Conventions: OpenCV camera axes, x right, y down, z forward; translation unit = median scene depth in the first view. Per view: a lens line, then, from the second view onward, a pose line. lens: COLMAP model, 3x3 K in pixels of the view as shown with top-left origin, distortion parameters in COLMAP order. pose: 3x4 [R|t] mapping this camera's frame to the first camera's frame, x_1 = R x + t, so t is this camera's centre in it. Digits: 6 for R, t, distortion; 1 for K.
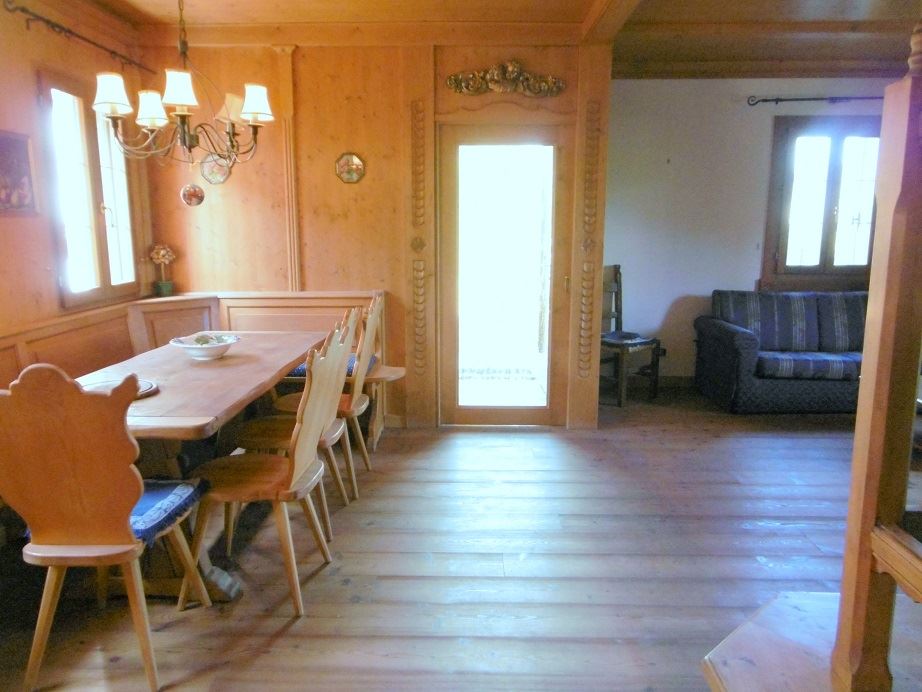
lens RADIAL K [[649.6, 0, 451.4], [0, 649.6, 332.3], [0, 0, 1]] dist [-0.018296, 0.002944]
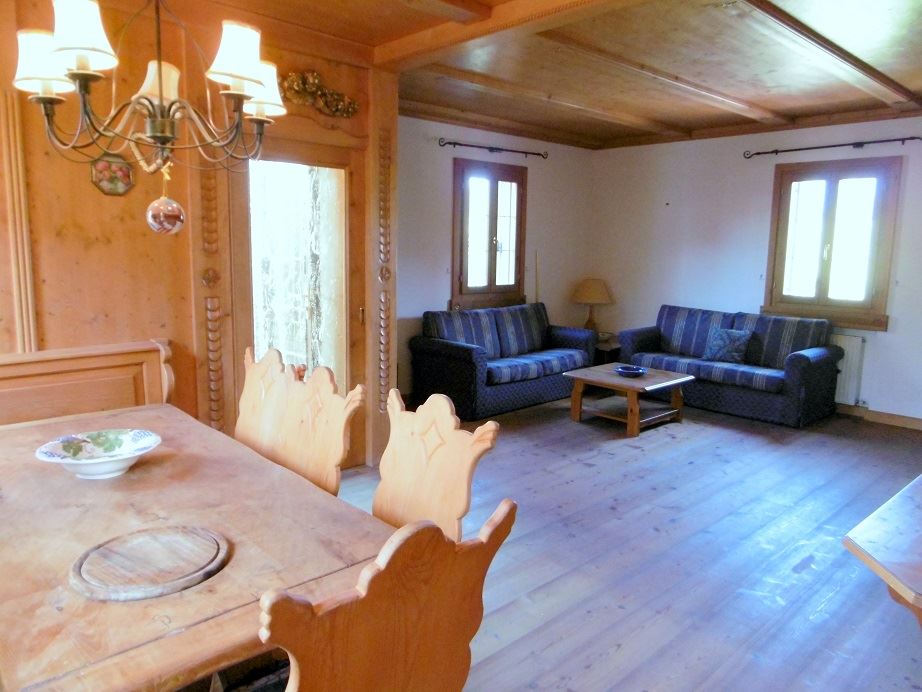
lens RADIAL K [[649.6, 0, 460.7], [0, 649.6, 341.9], [0, 0, 1]] dist [-0.018296, 0.002944]
pose [[0.713805, -0.089406, 0.694615, -0.385060], [0.096965, 0.994882, 0.028411, -0.048768], [-0.693600, 0.047074, 0.718821, 0.214594]]
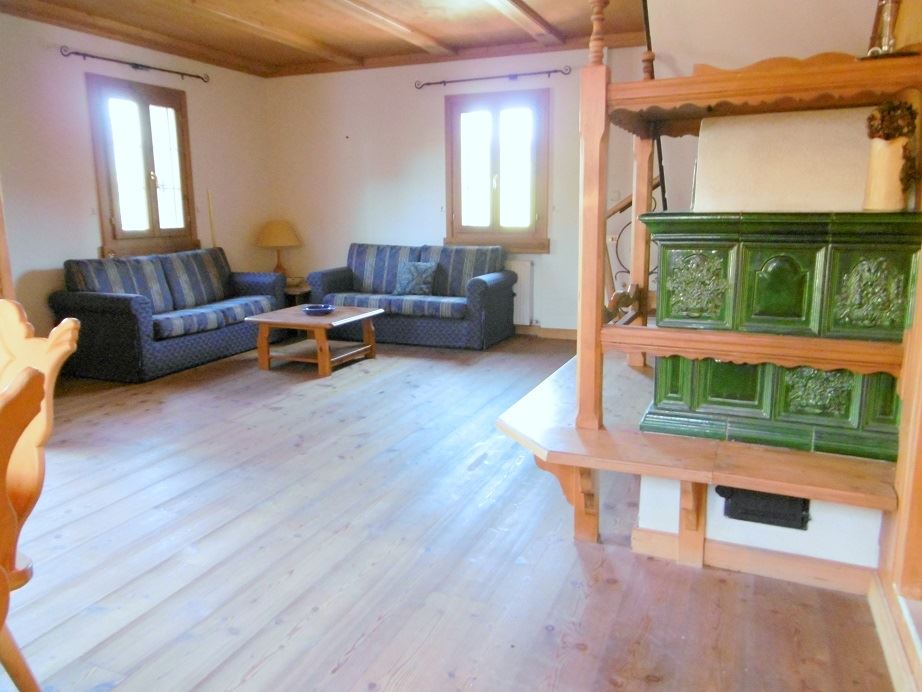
lens RADIAL K [[683.9, 0, 461.3], [0, 683.9, 338.3], [0, 0, 1]] dist [-0.004783, 0.005343]
pose [[0.358181, -0.177775, 0.916571, -0.346359], [0.157026, 0.979191, 0.128558, 0.005318], [-0.920353, 0.097878, 0.378643, 0.183301]]
